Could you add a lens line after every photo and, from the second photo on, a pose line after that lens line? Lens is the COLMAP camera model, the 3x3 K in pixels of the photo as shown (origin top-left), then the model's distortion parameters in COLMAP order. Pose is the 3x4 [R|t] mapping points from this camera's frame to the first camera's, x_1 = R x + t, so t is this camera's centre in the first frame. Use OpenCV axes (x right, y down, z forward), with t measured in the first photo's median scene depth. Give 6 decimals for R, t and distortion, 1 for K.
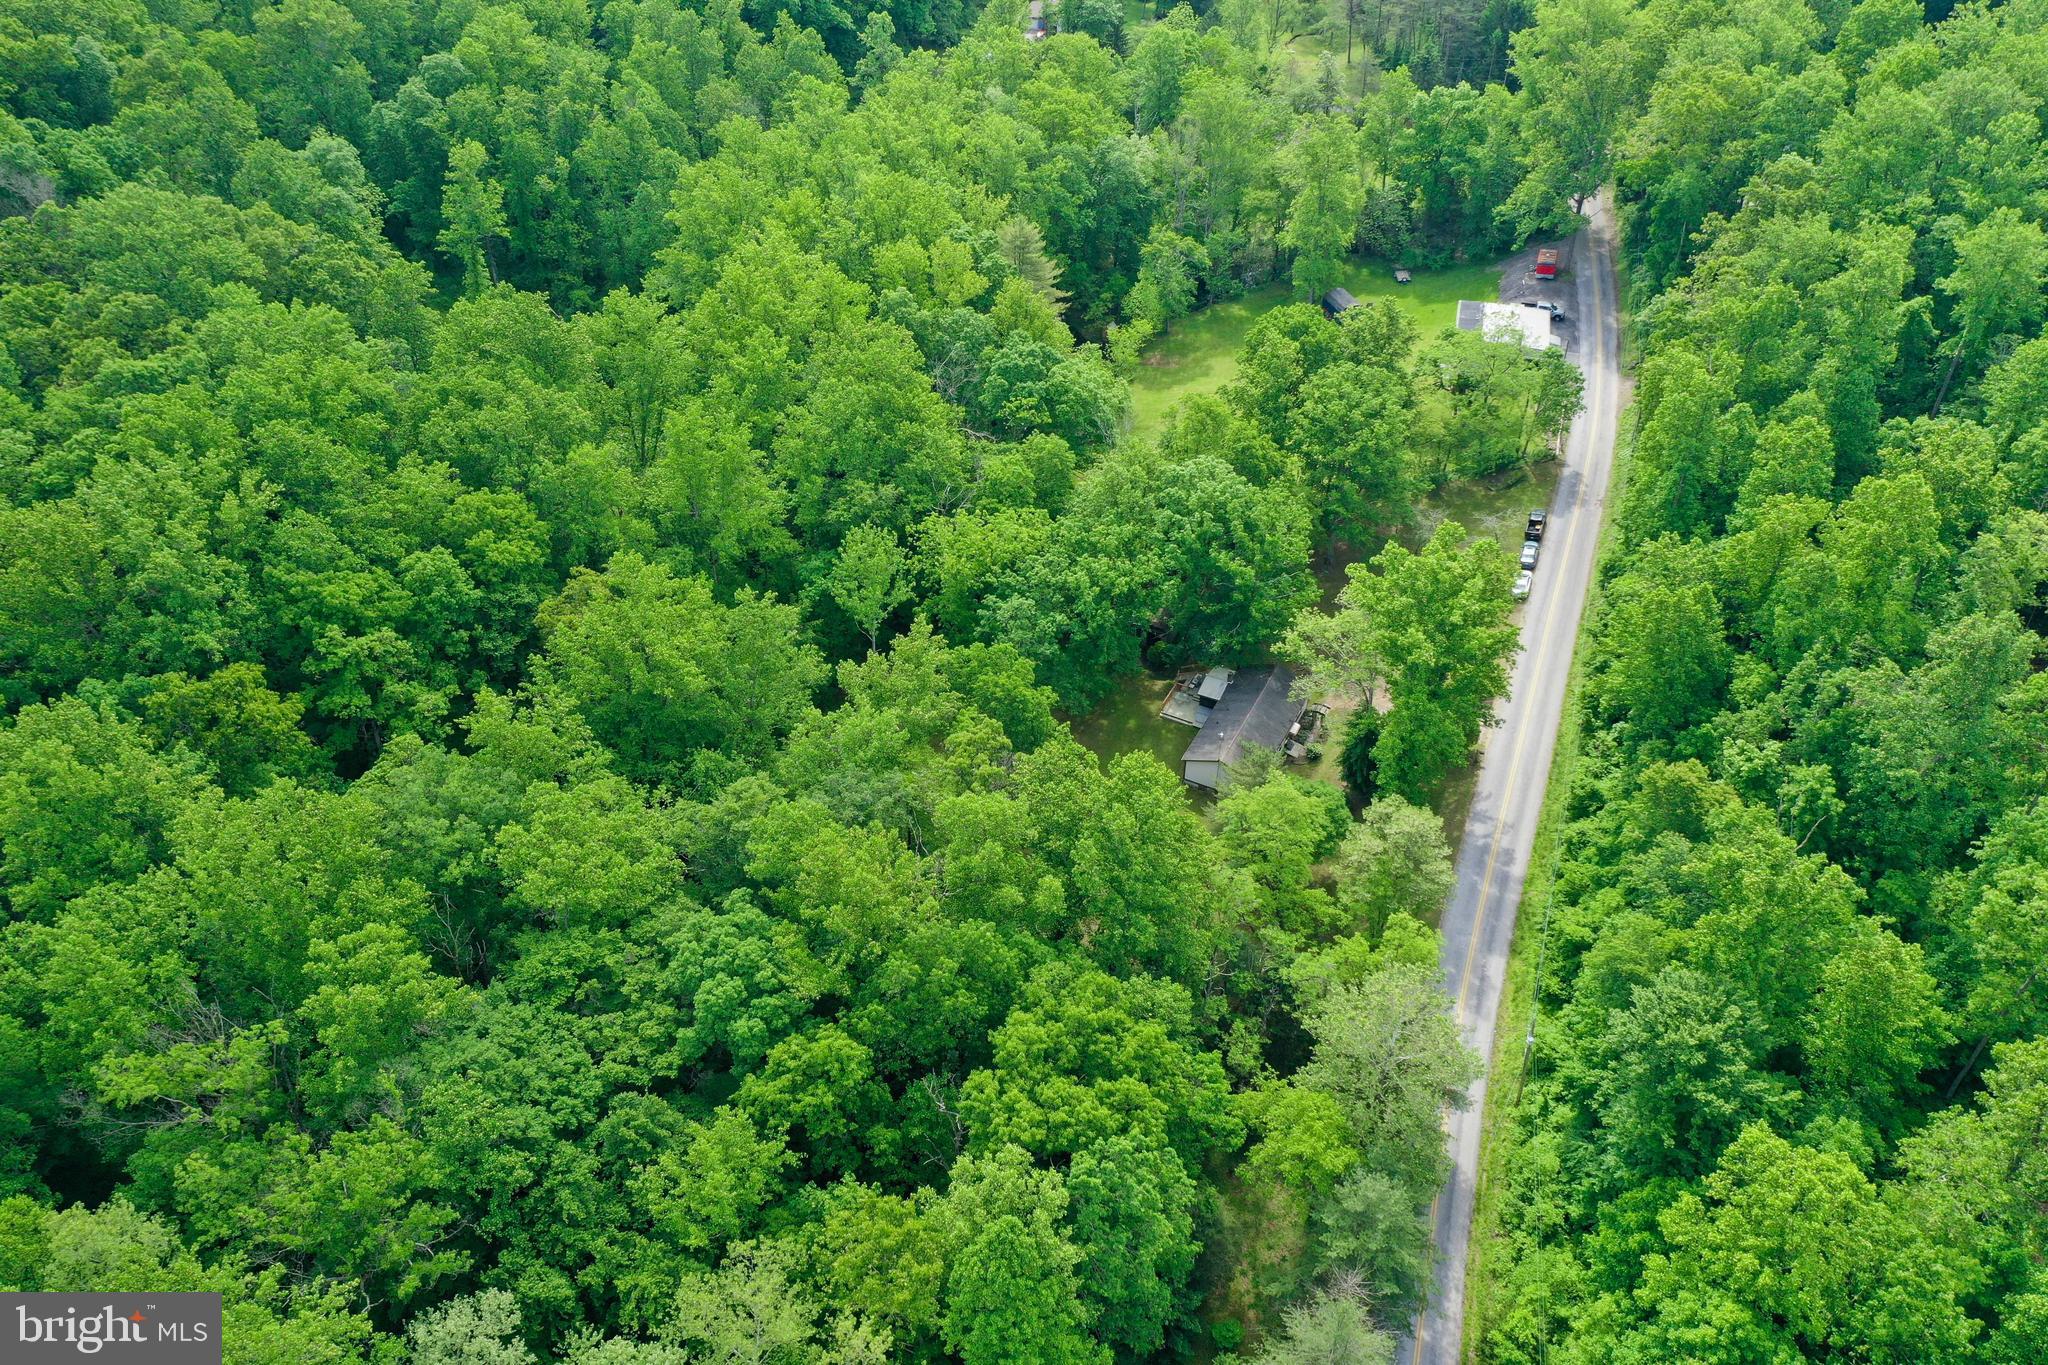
lens RADIAL K [[1608.2, 0, 1024.0], [0, 1608.2, 682.5], [0, 0, 1]] dist [-0.004146, 0.010275]
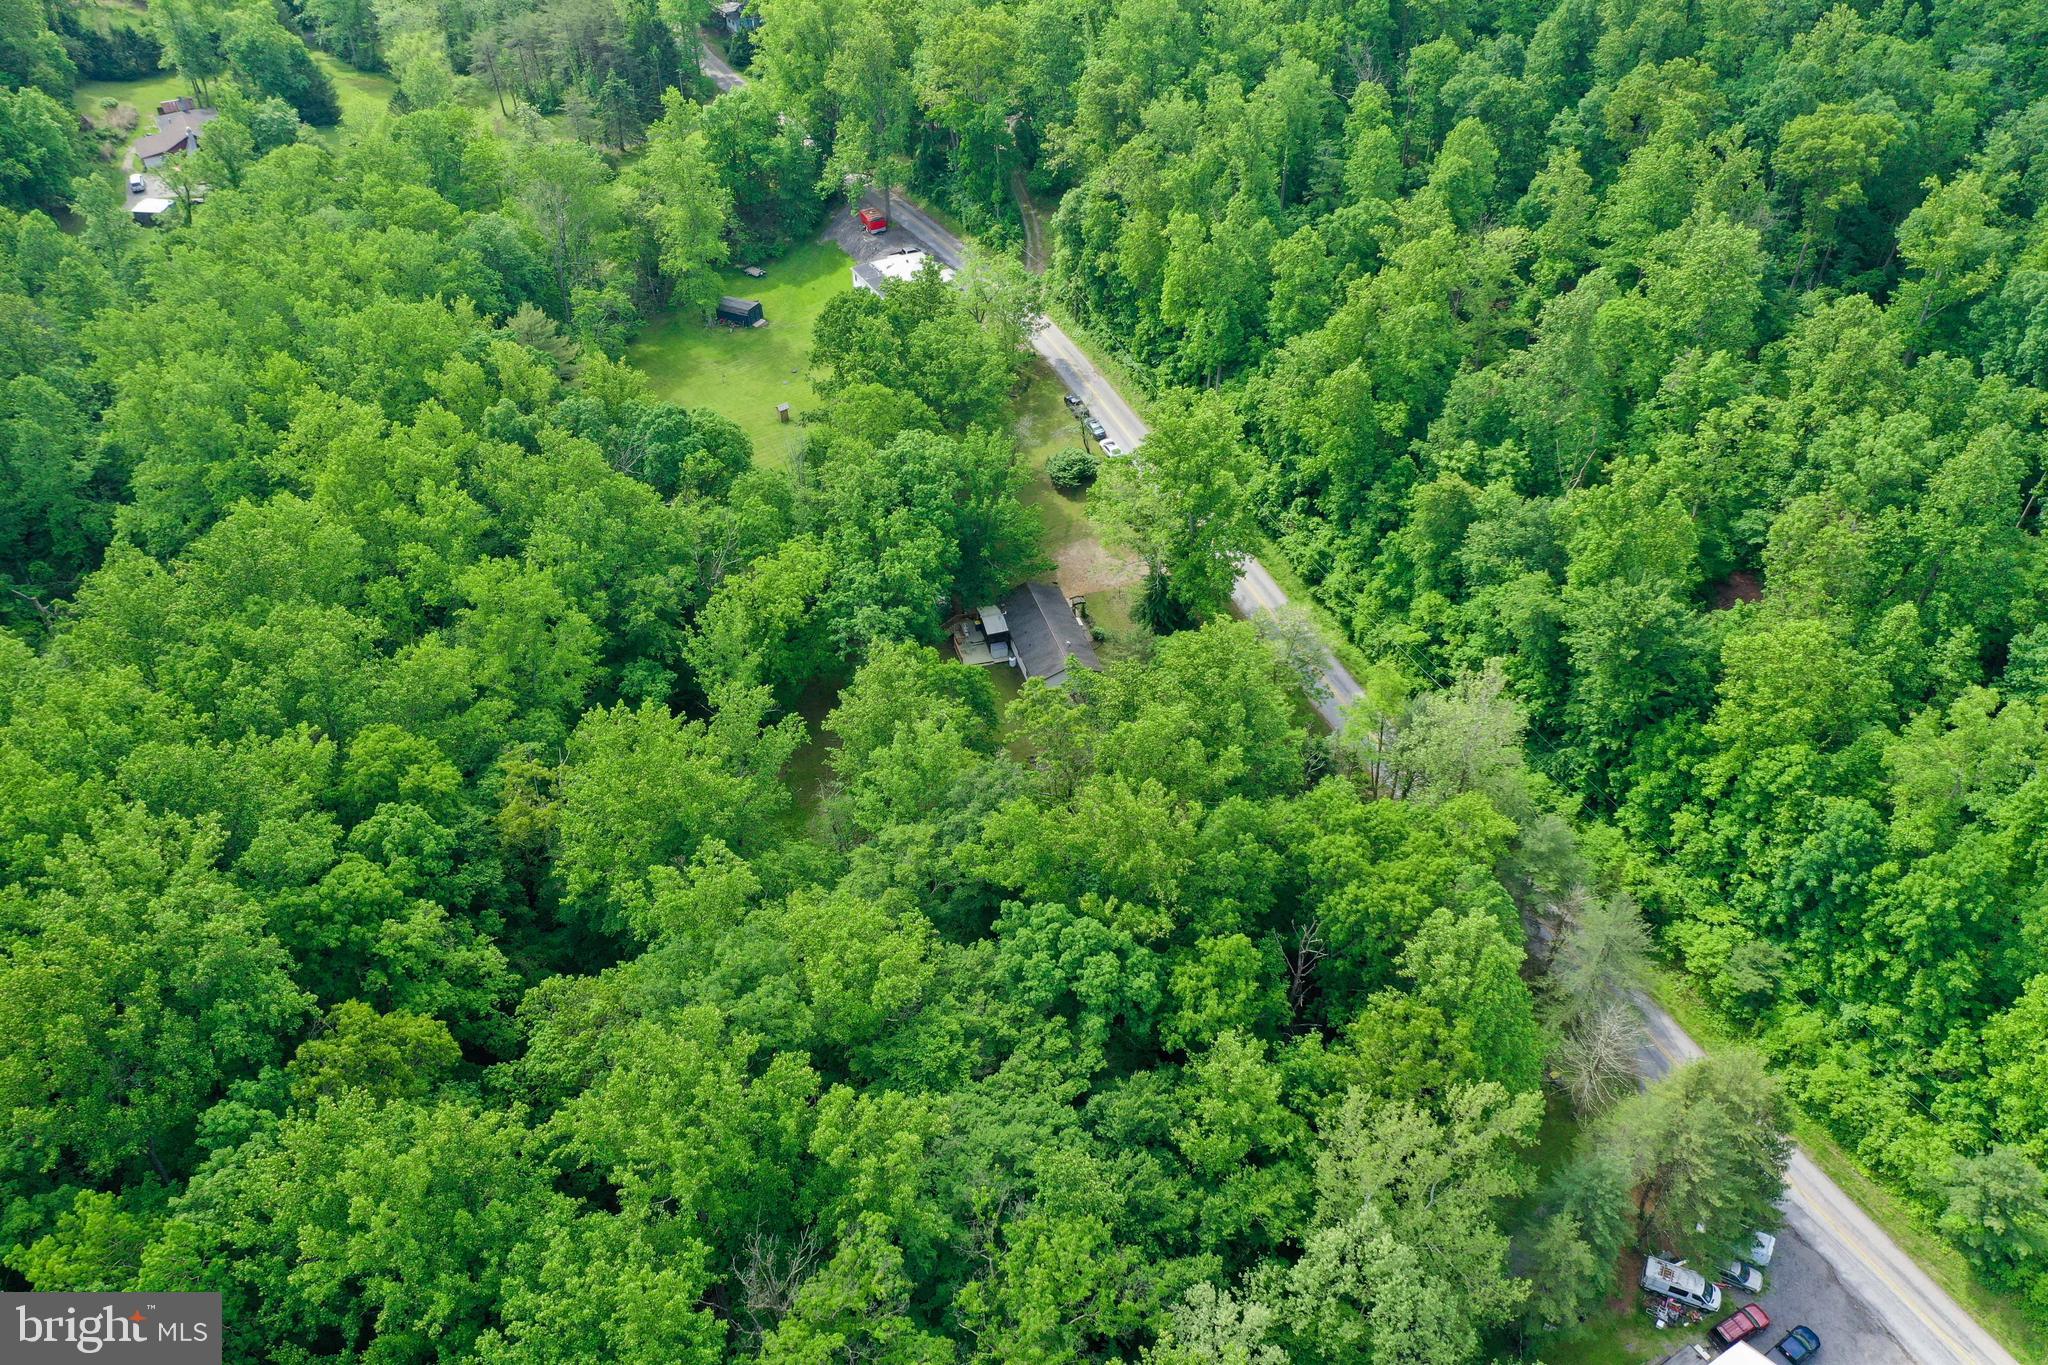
lens RADIAL K [[1608.2, 0, 1024.0], [0, 1608.2, 682.5], [0, 0, 1]] dist [-0.004146, 0.010275]
pose [[0.728534, -0.429199, 0.533879, -0.569669], [0.442588, 0.889783, 0.111362, -0.090271], [-0.522833, 0.155158, 0.838196, 0.102500]]
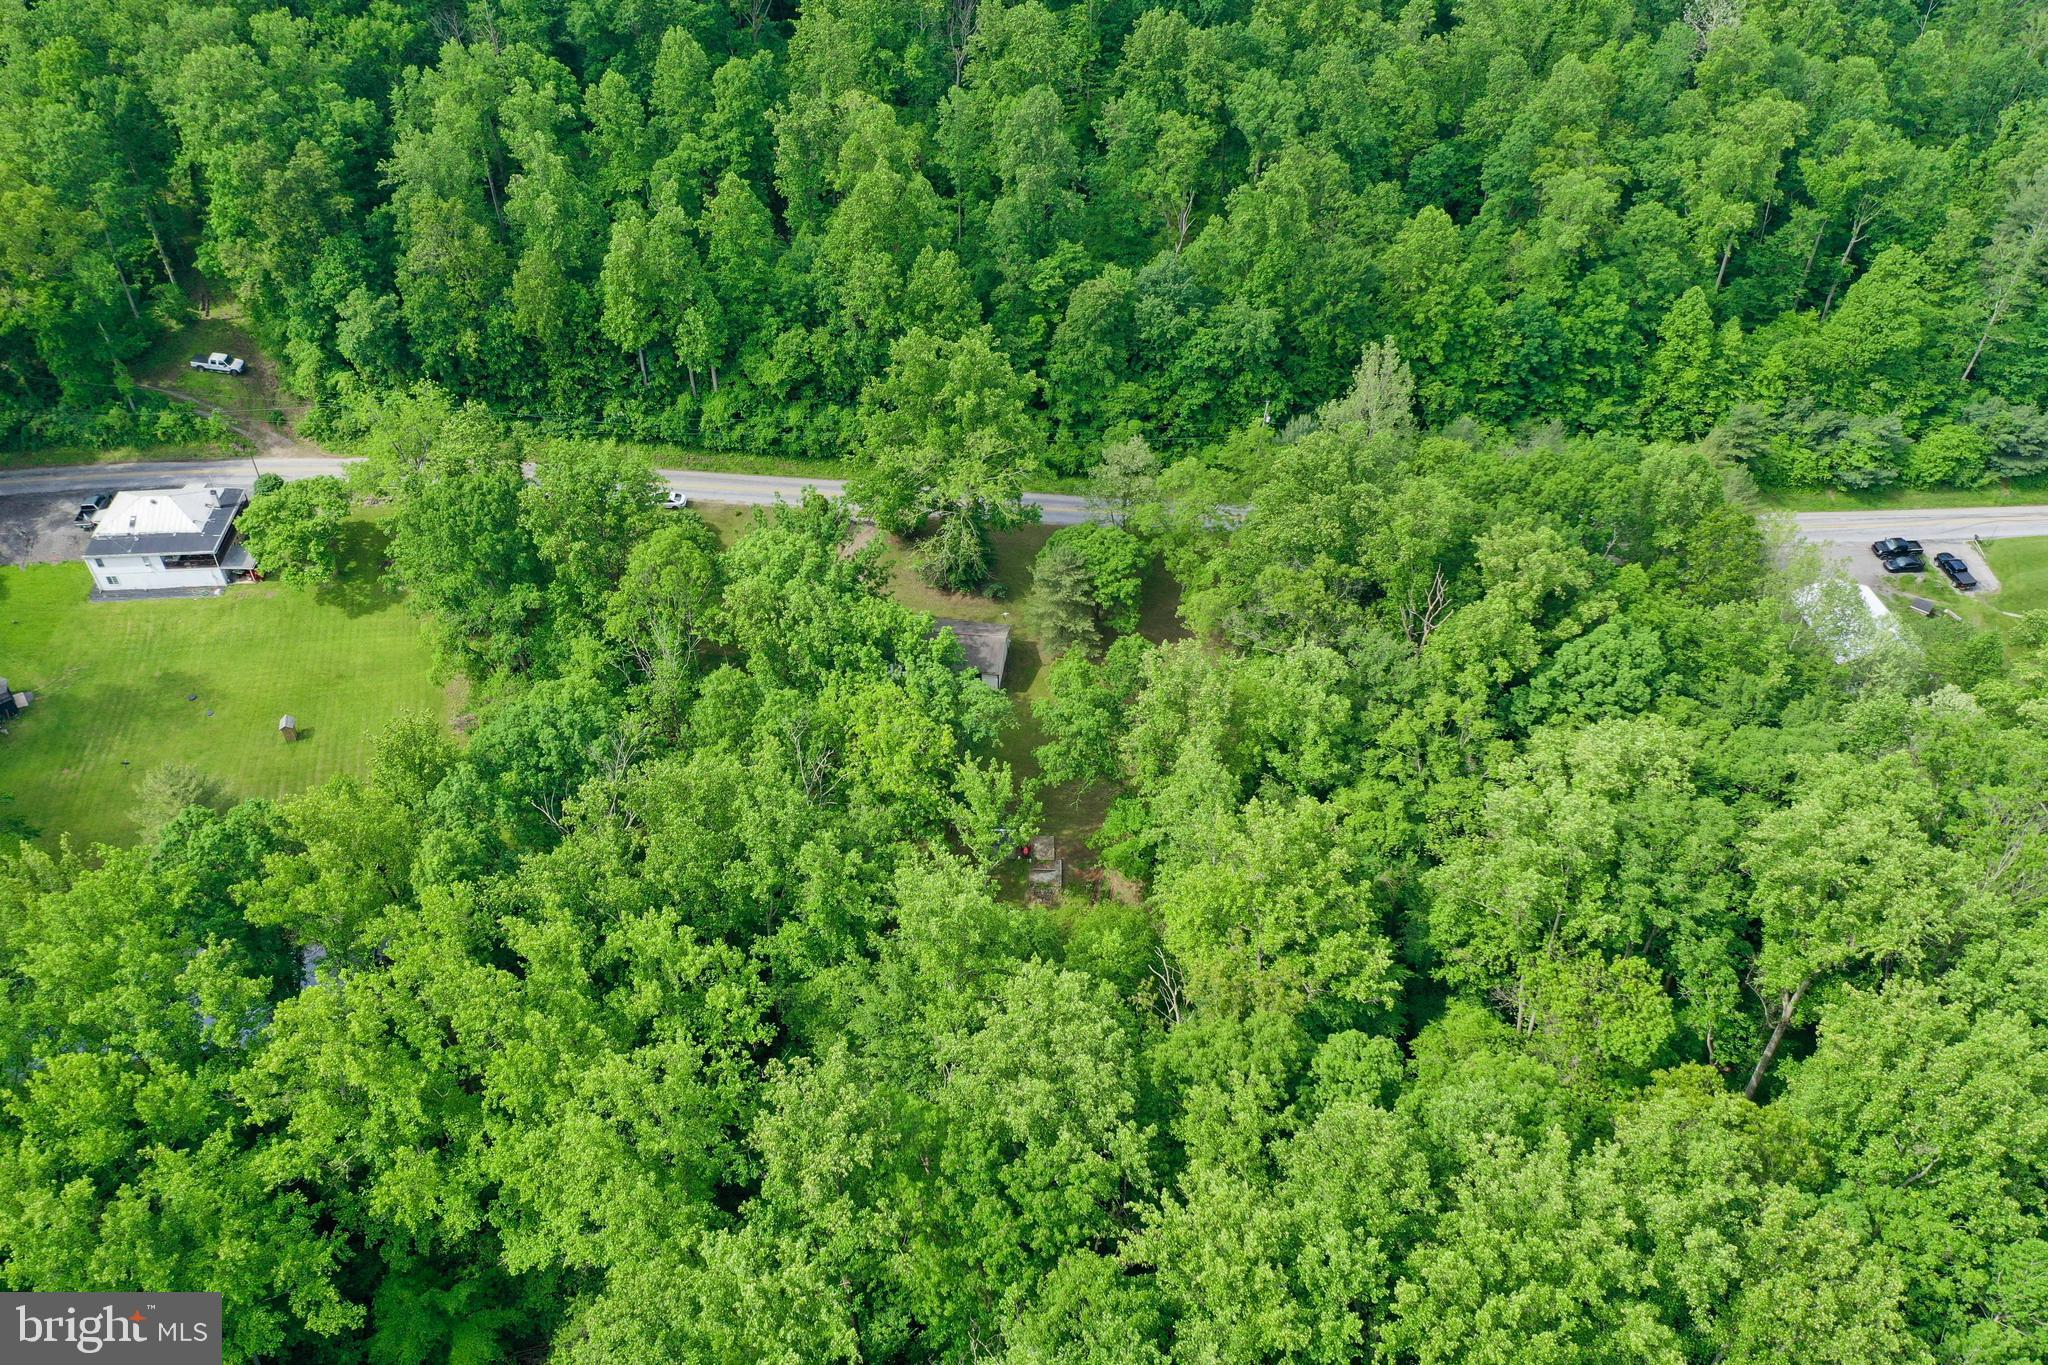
lens RADIAL K [[1600.3, 0, 1024.0], [0, 1600.3, 682.5], [0, 0, 1]] dist [0.008039, 0.002222]
pose [[-0.328803, -0.628460, 0.704931, -0.738504], [0.612684, 0.426082, 0.665637, -0.728015], [-0.718684, 0.650763, 0.244950, 0.864887]]
